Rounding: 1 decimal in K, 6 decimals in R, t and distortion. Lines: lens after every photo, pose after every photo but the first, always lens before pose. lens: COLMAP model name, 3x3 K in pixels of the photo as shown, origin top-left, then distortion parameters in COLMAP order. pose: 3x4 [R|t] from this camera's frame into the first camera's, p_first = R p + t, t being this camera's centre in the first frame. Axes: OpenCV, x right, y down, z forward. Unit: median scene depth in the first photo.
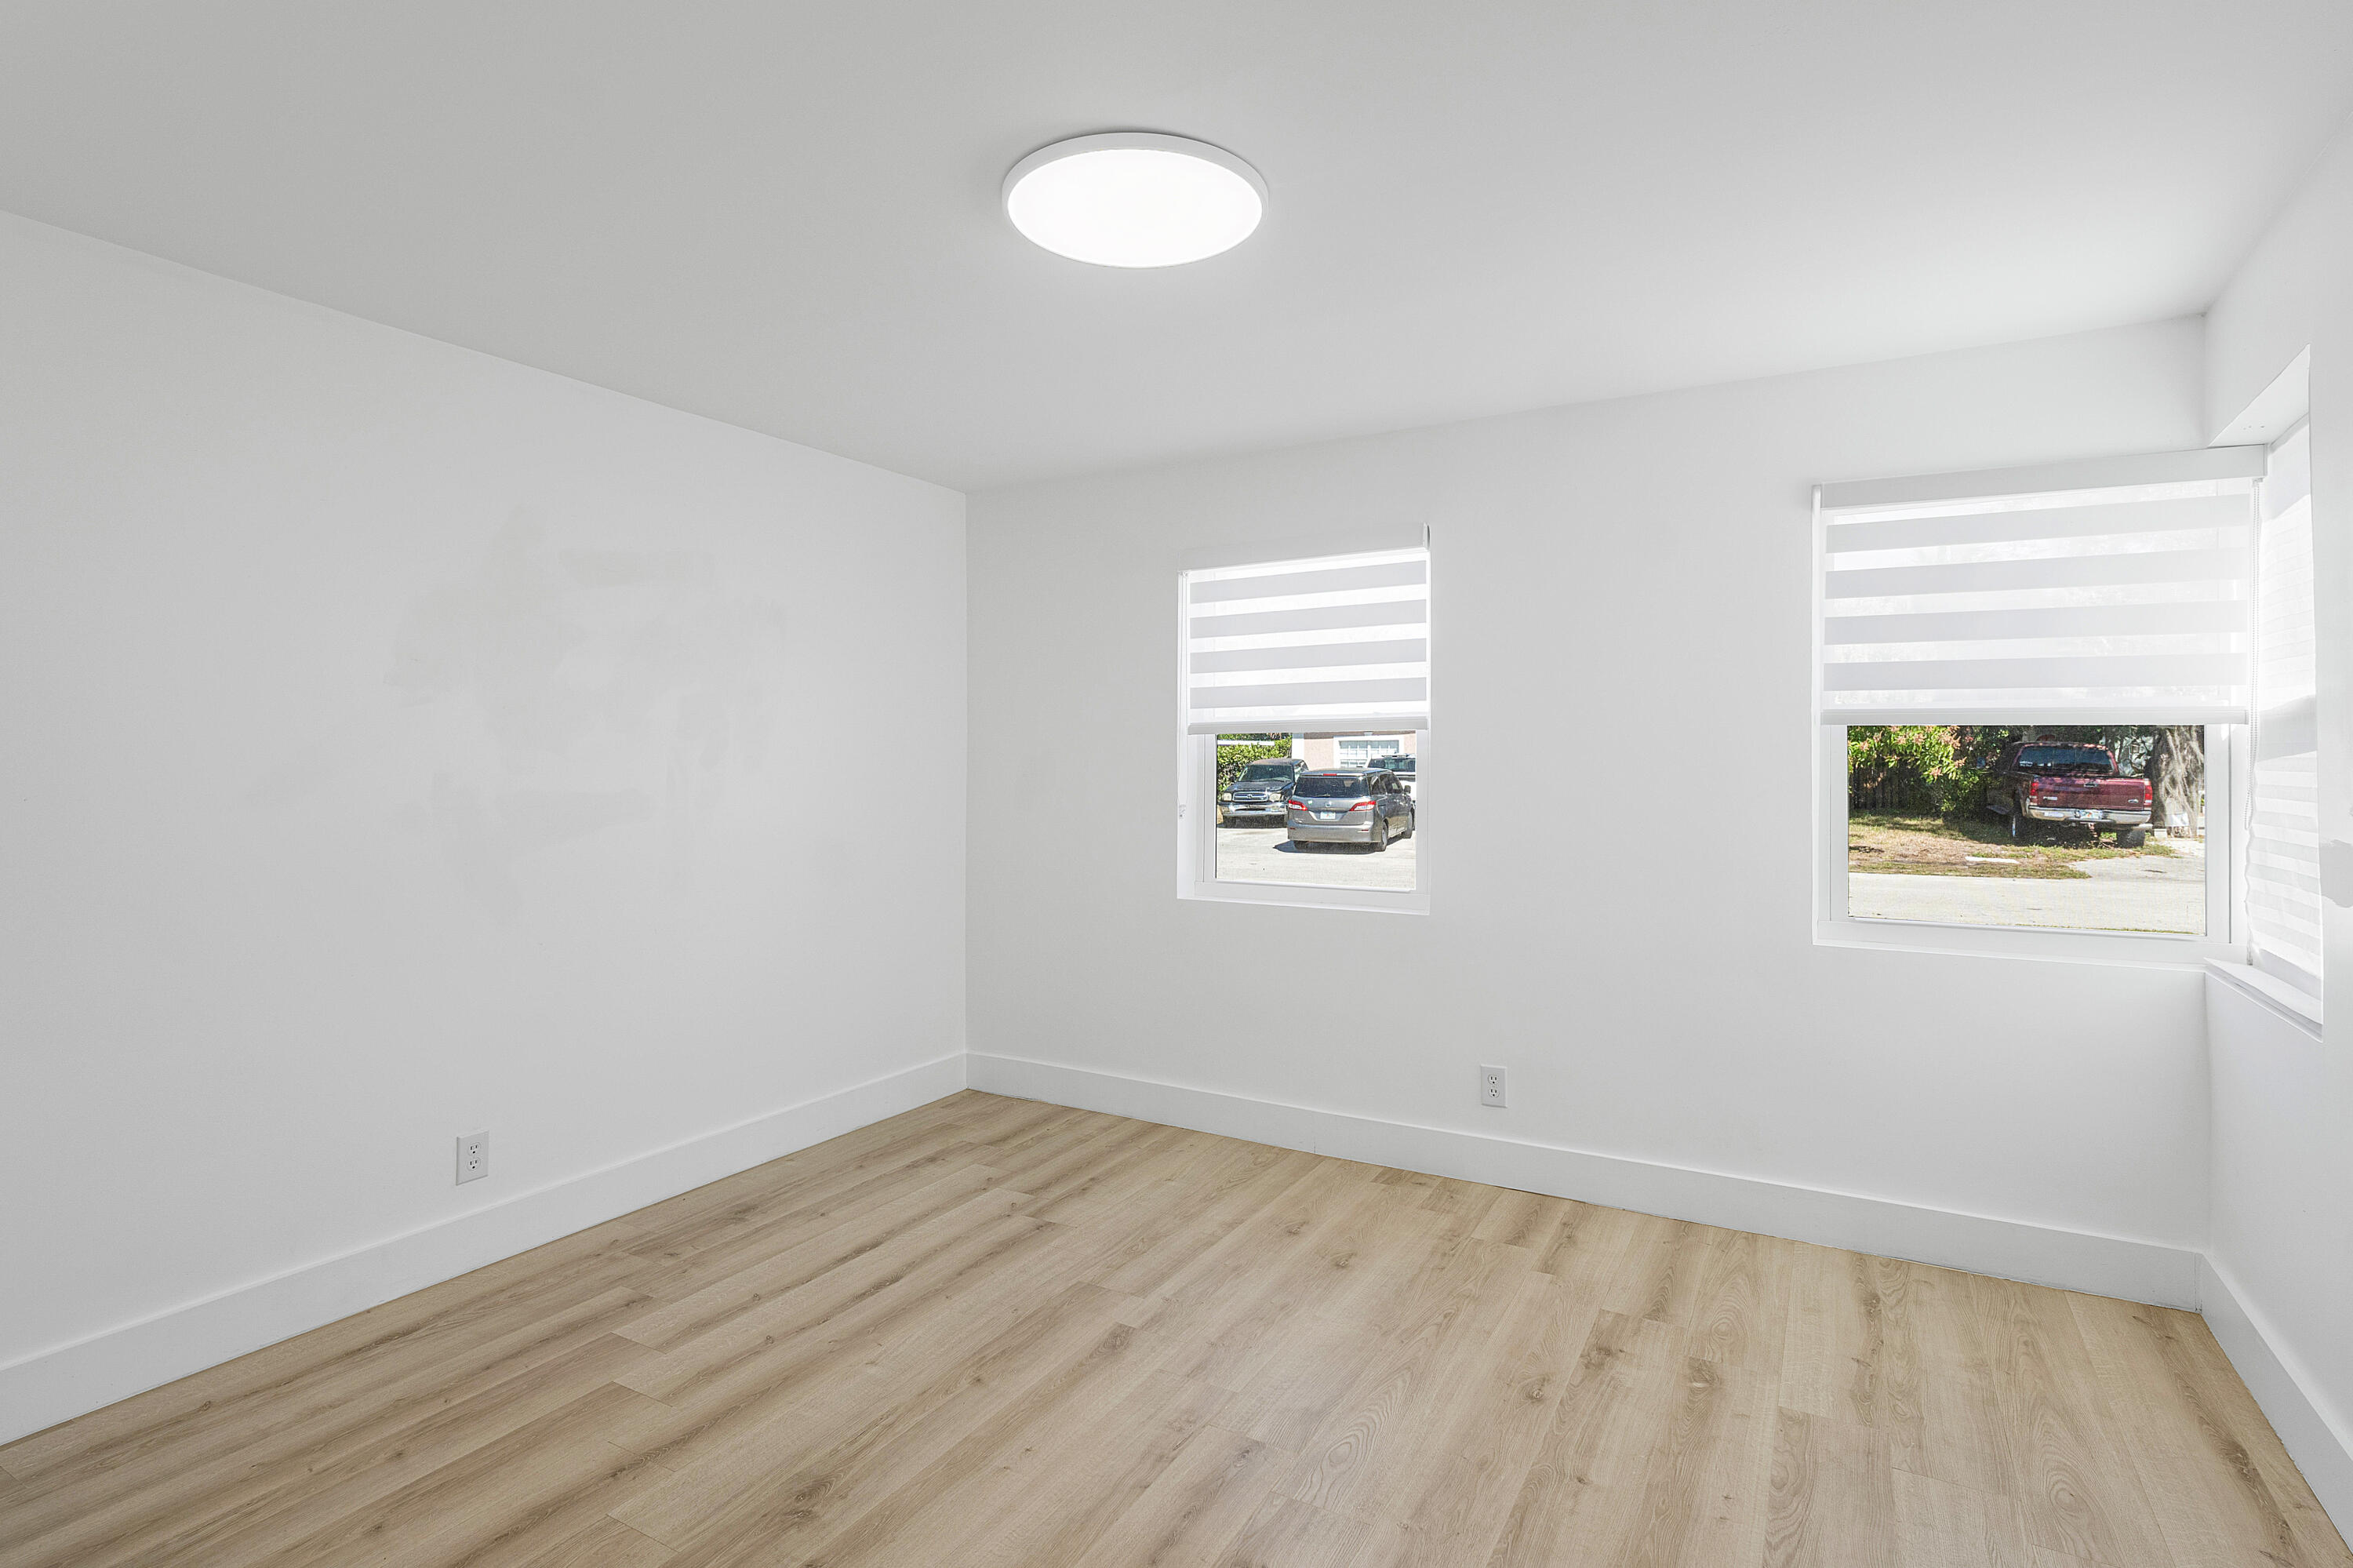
lens RADIAL K [[1169.0, 0, 1165.1], [0, 1169.0, 760.6], [0, 0, 1]] dist [0.004867, 0.000284]
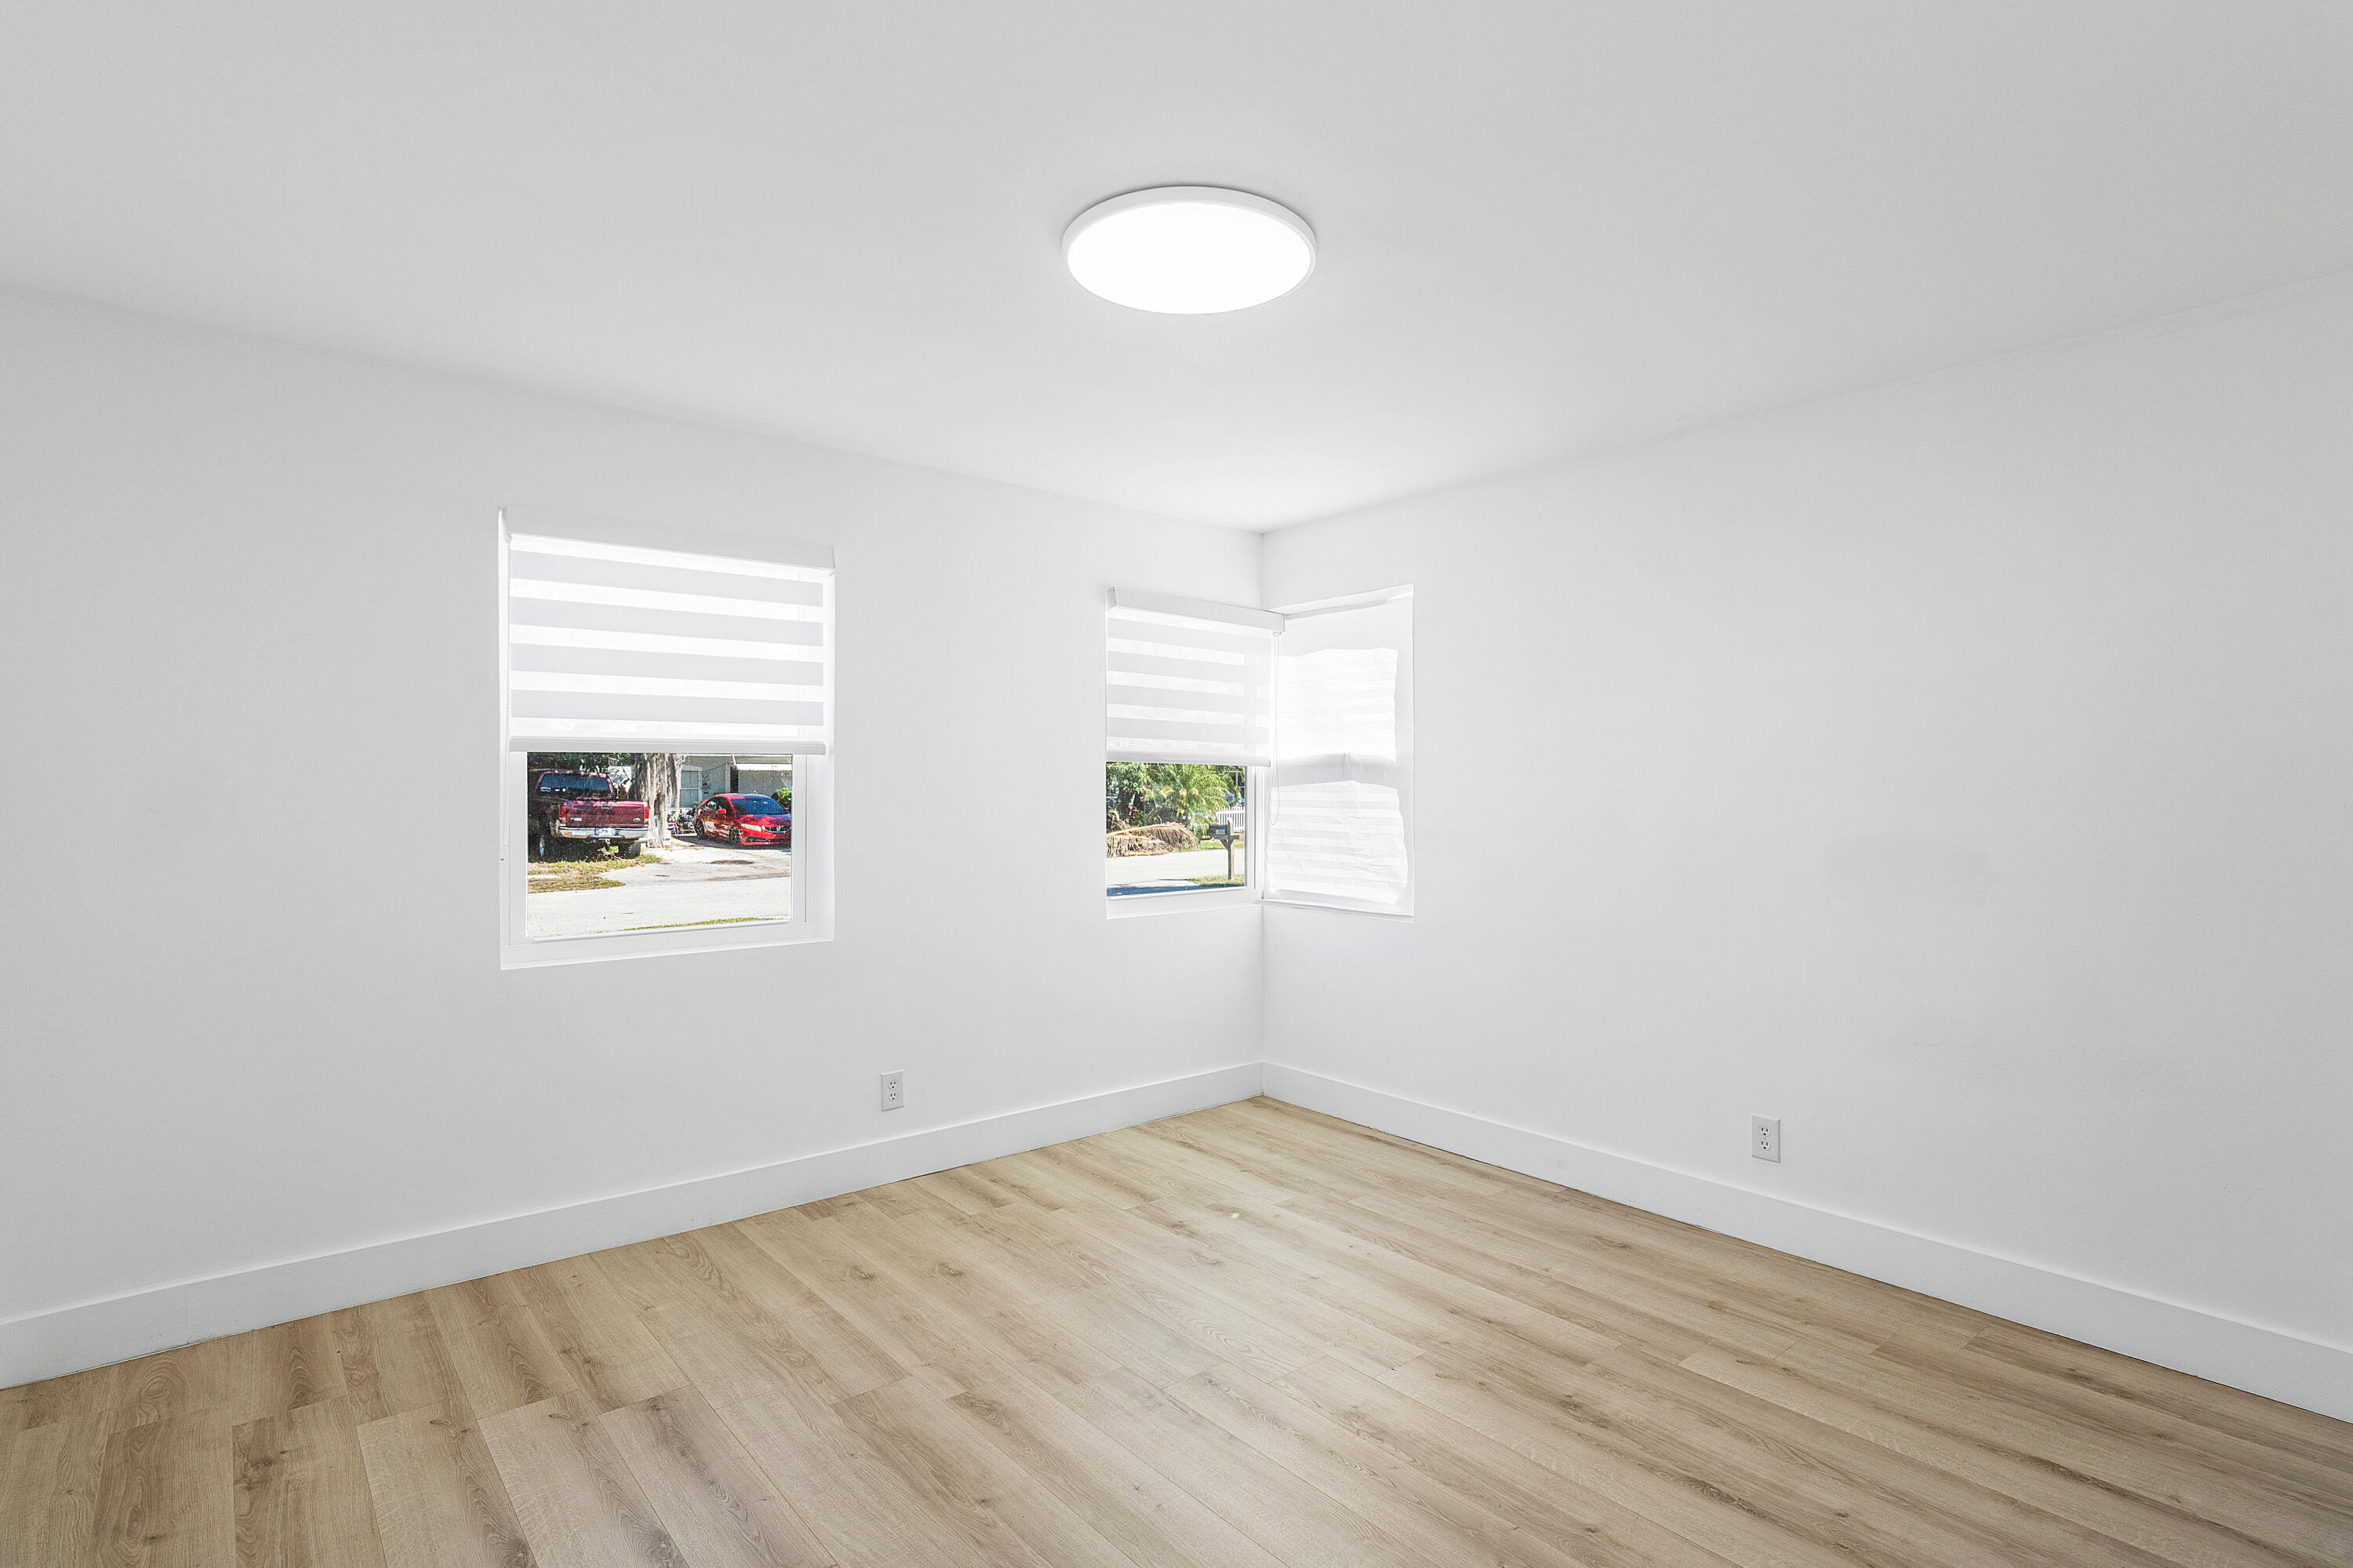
lens RADIAL K [[1158.9, 0, 1173.1], [0, 1158.9, 814.7], [0, 0, 1]] dist [0.002301, -0.000076]
pose [[0.345626, -0.022384, 0.938105, -0.622447], [-0.000745, 0.999709, 0.024128, 0.000259], [-0.938372, -0.009038, 0.345509, 0.396273]]
